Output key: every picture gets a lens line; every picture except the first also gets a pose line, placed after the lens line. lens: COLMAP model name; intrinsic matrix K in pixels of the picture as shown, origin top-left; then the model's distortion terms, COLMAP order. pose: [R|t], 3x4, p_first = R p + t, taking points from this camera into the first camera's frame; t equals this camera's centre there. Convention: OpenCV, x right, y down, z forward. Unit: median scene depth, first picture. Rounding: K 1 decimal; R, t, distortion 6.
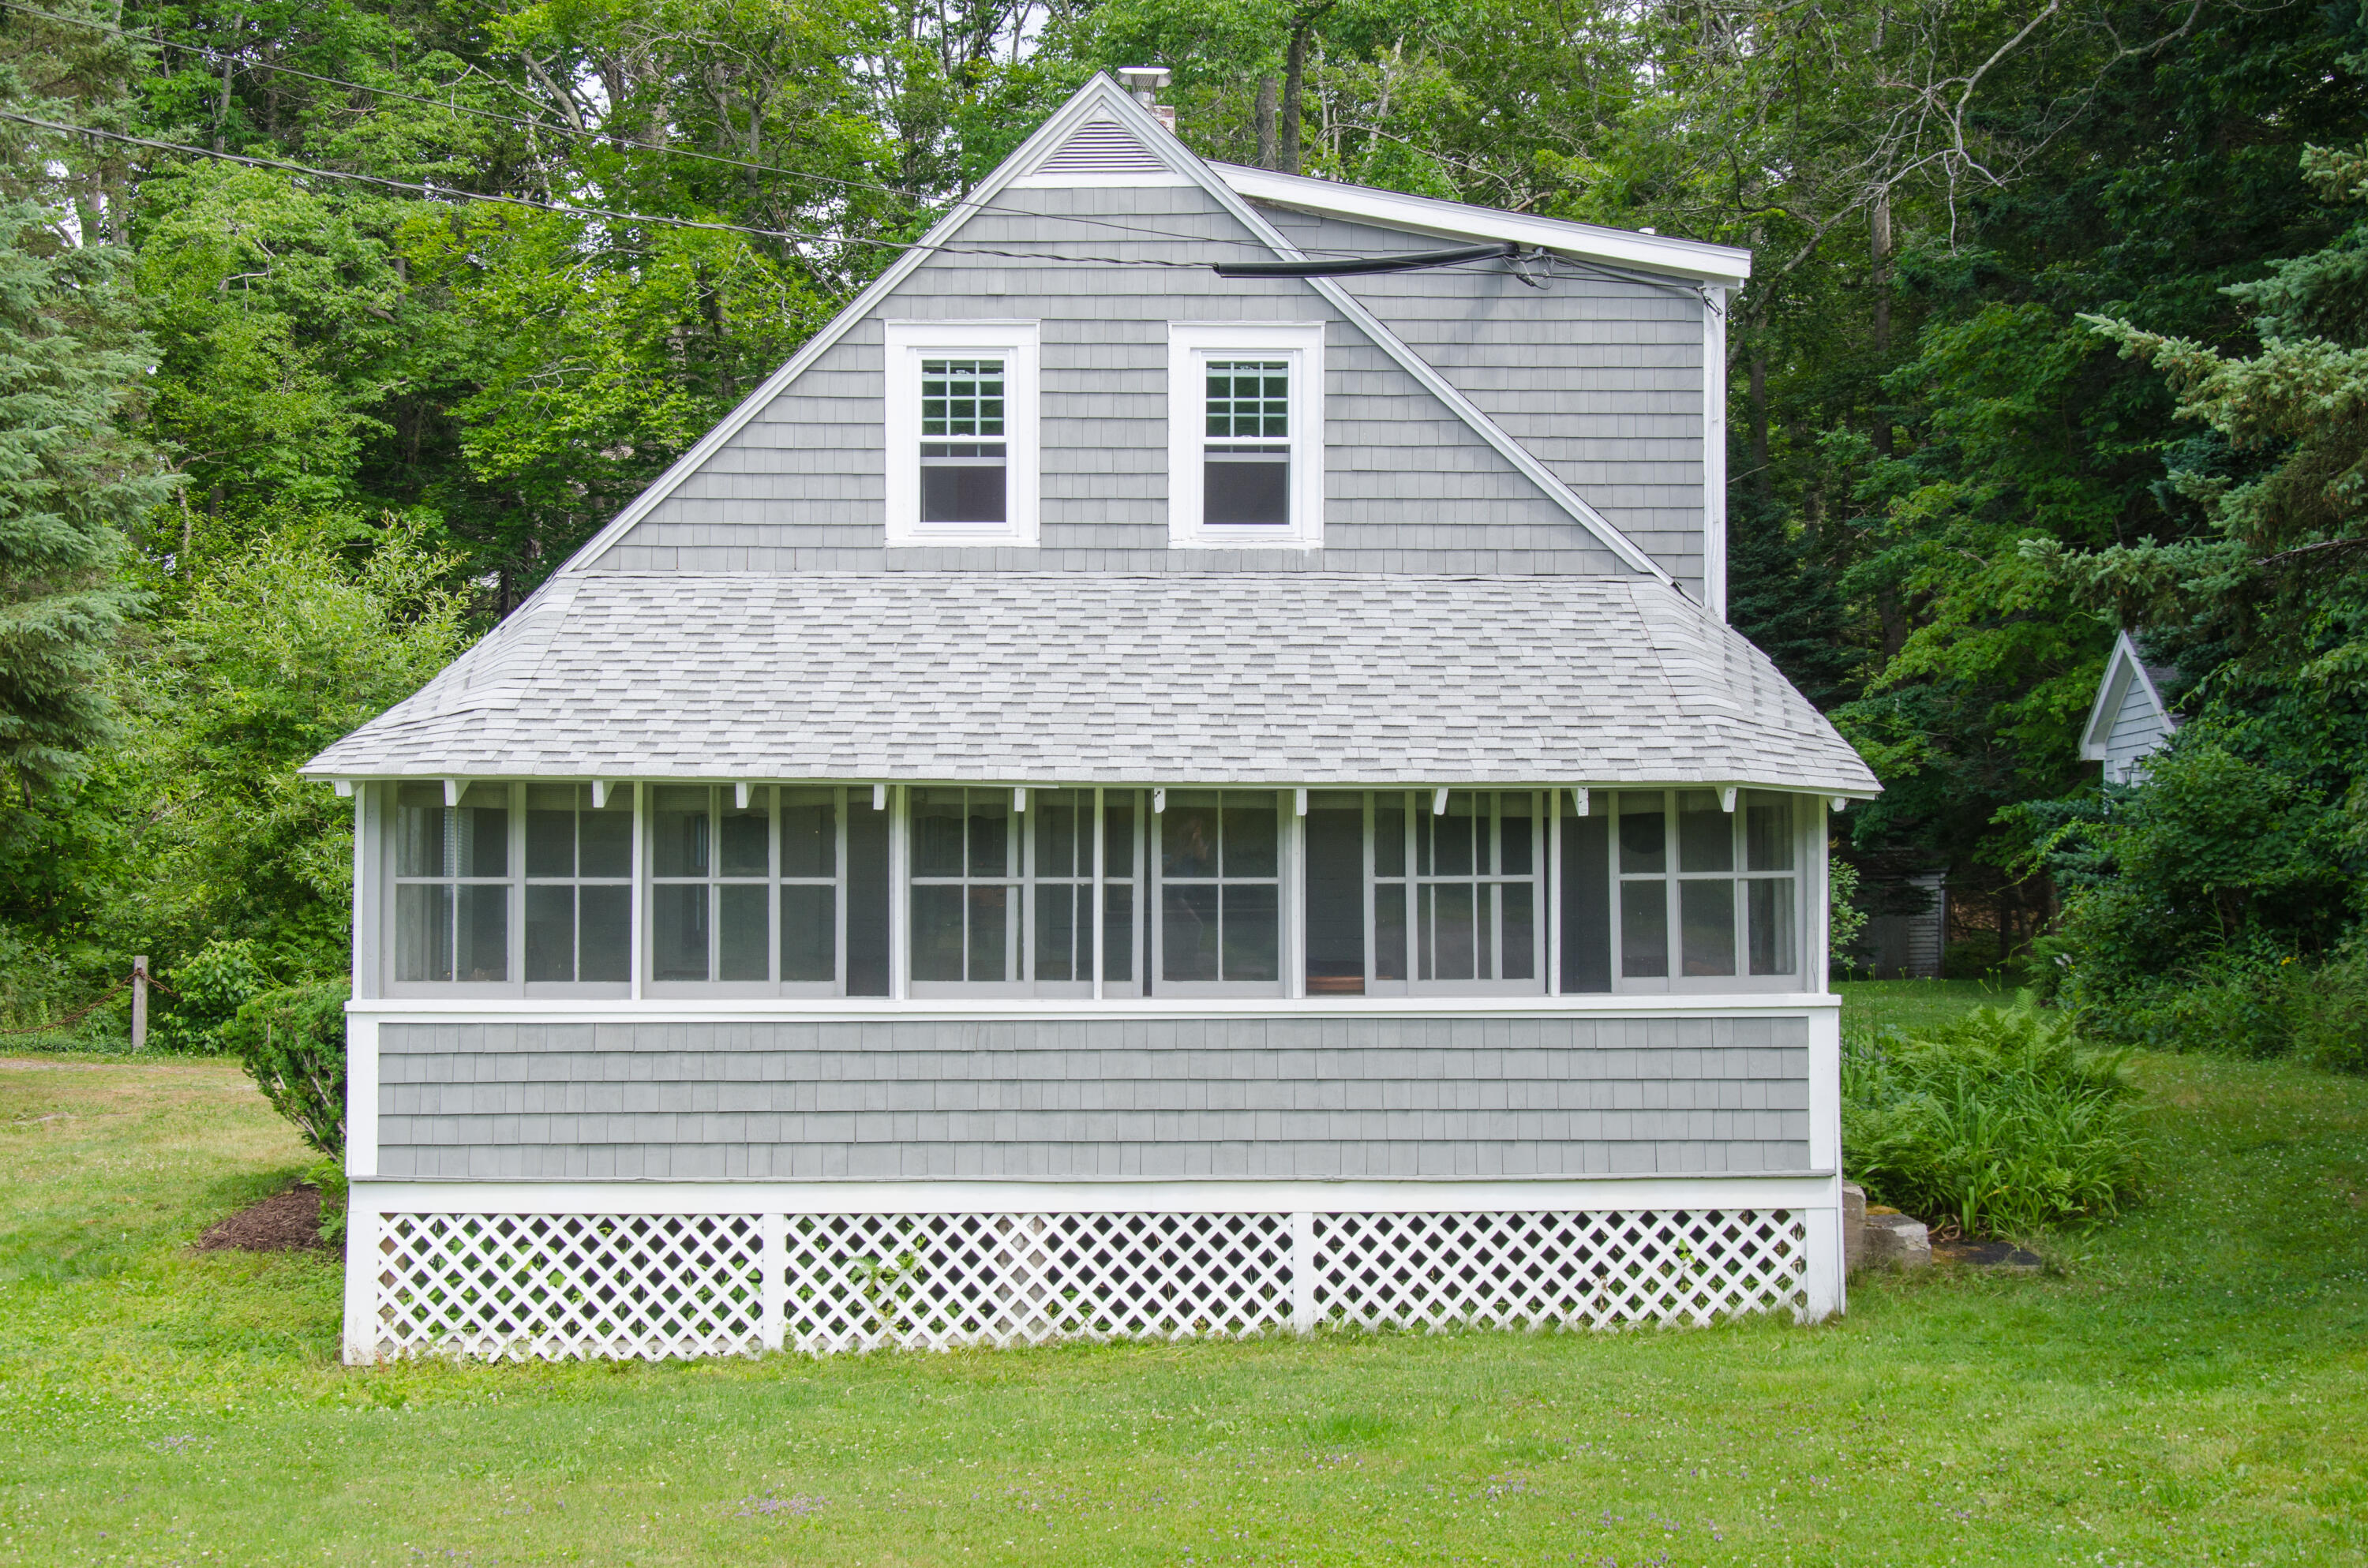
lens RADIAL K [[3247.0, 0, 1163.0], [0, 3247.0, 852.4], [0, 0, 1]] dist [0.135979, 0.000000]
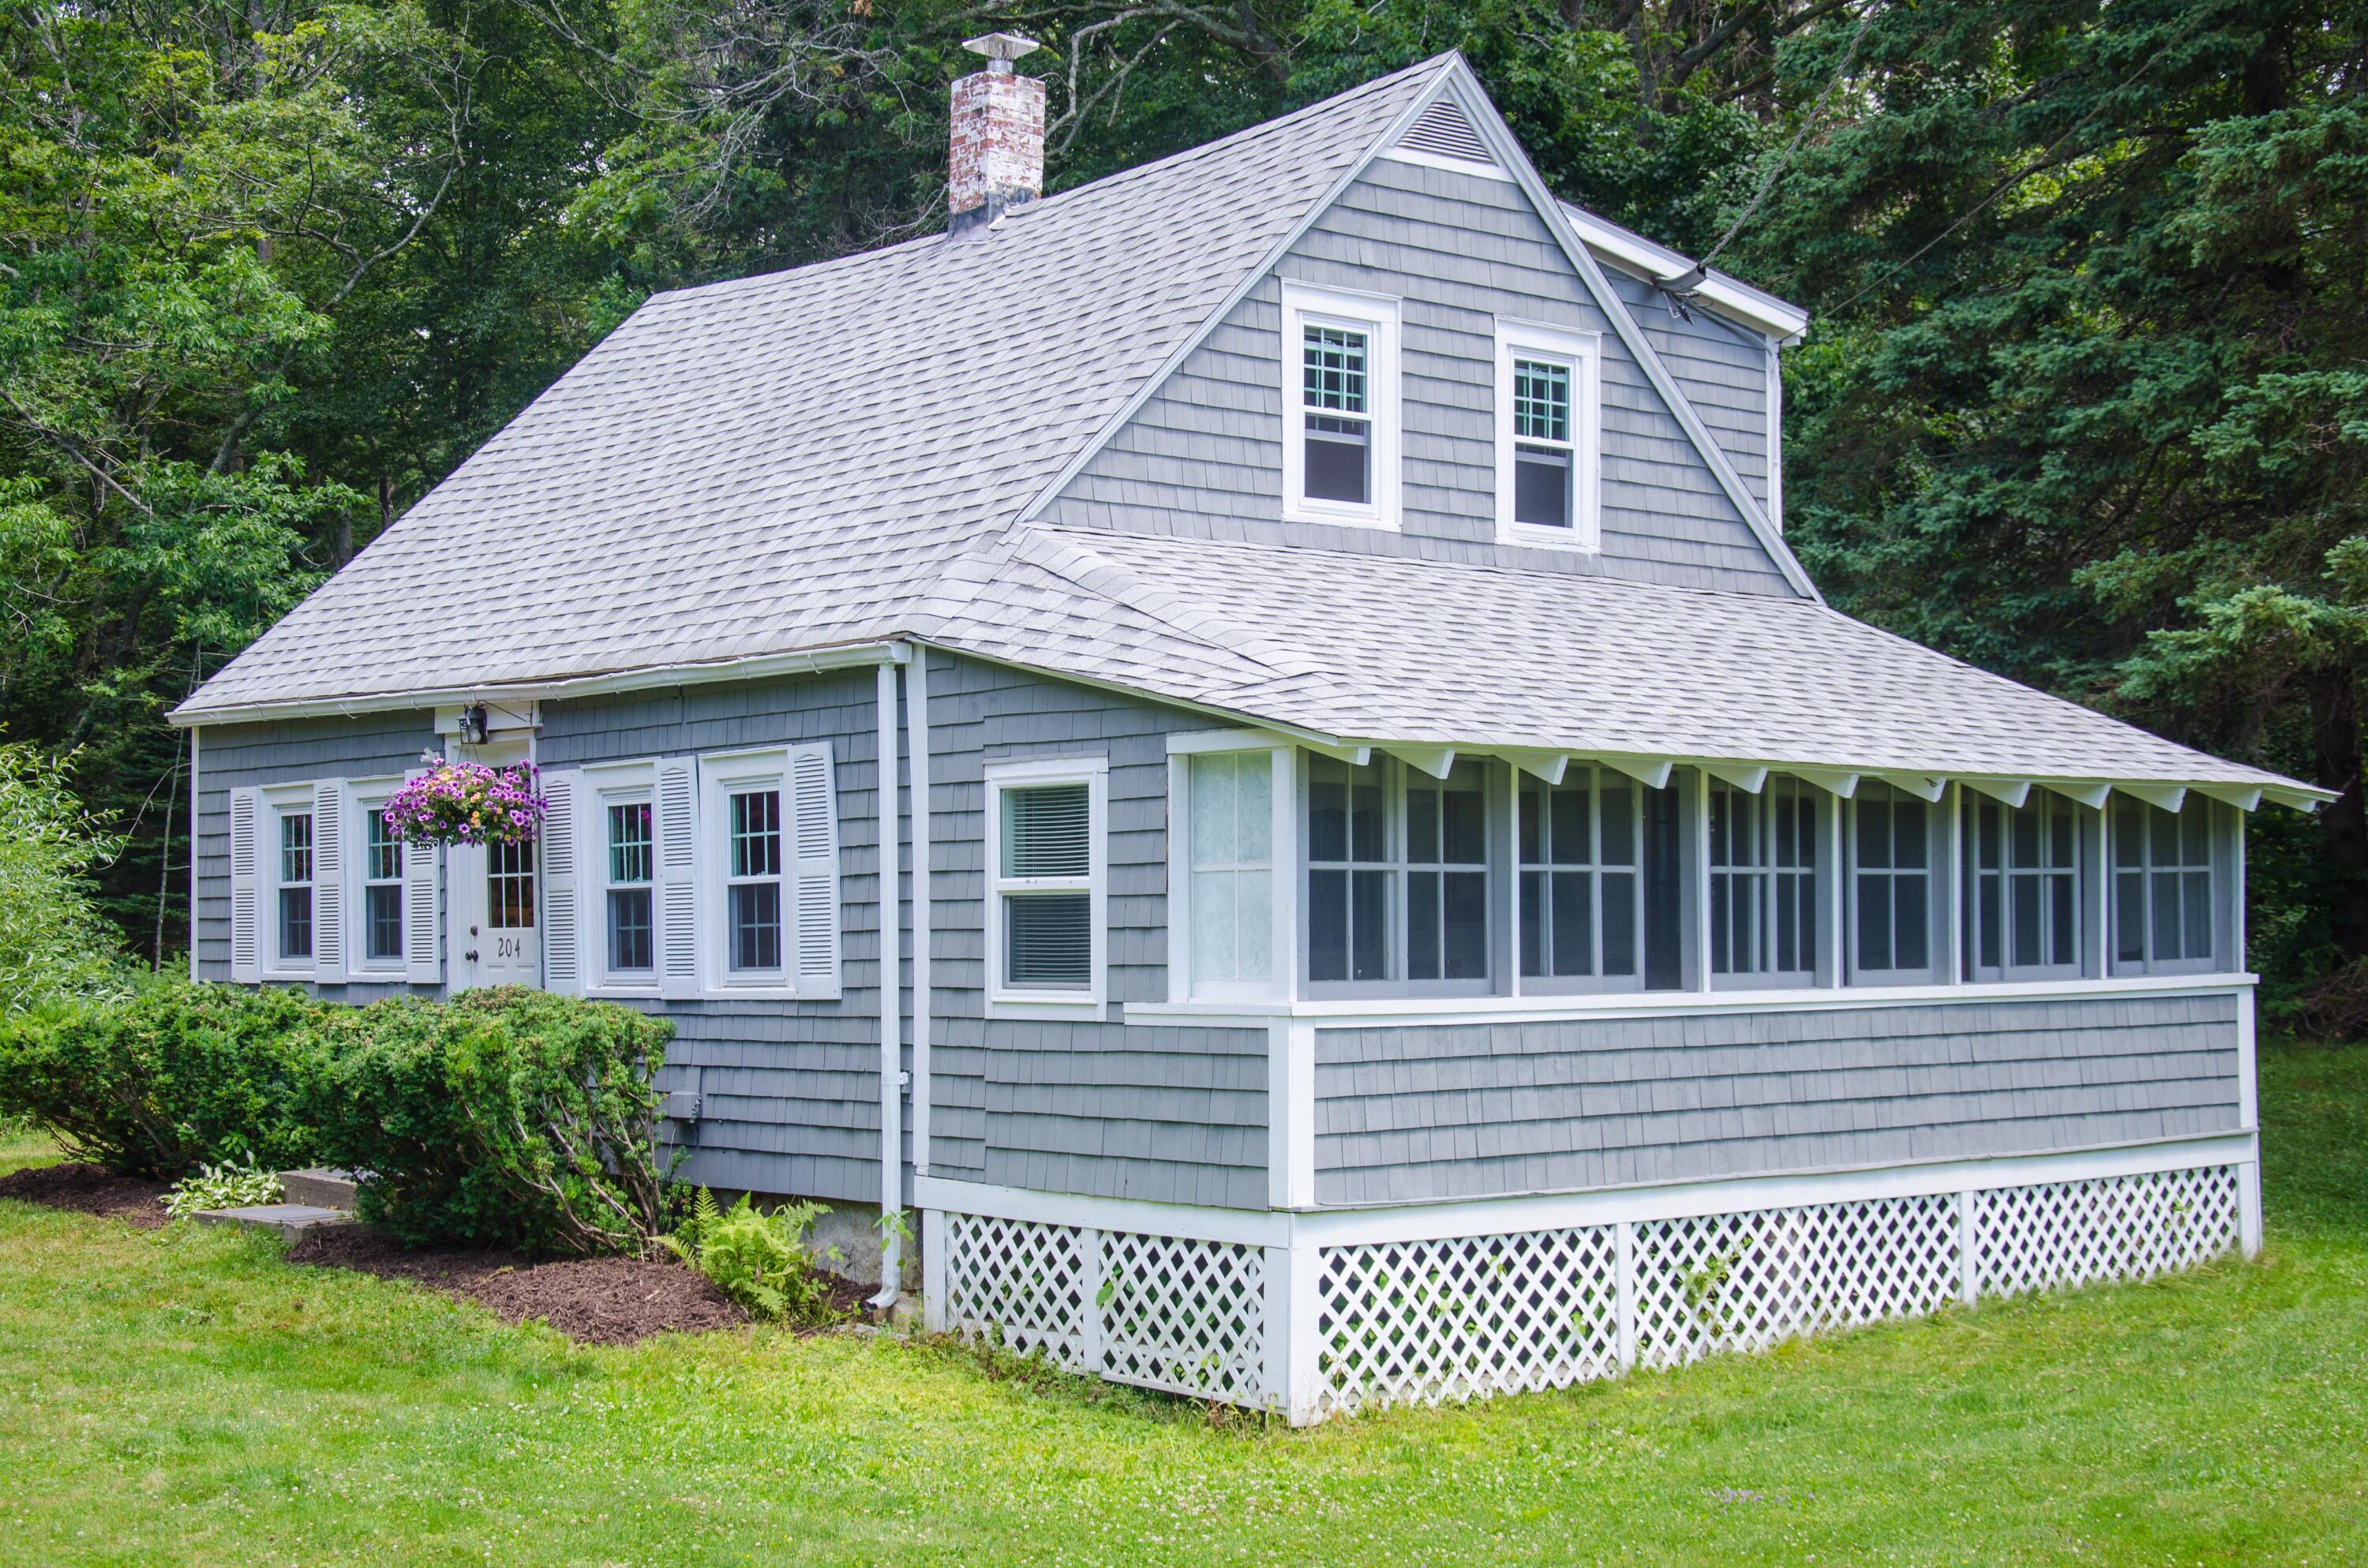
lens RADIAL K [[3247.0, 0, 1199.5], [0, 3247.0, 787.7], [0, 0, 1]] dist [0.135979, 0.000000]
pose [[0.757719, 0.021805, 0.652216, -0.828812], [0.000458, 0.999424, -0.033946, 0.017115], [-0.652580, 0.026020, 0.757273, 0.361927]]
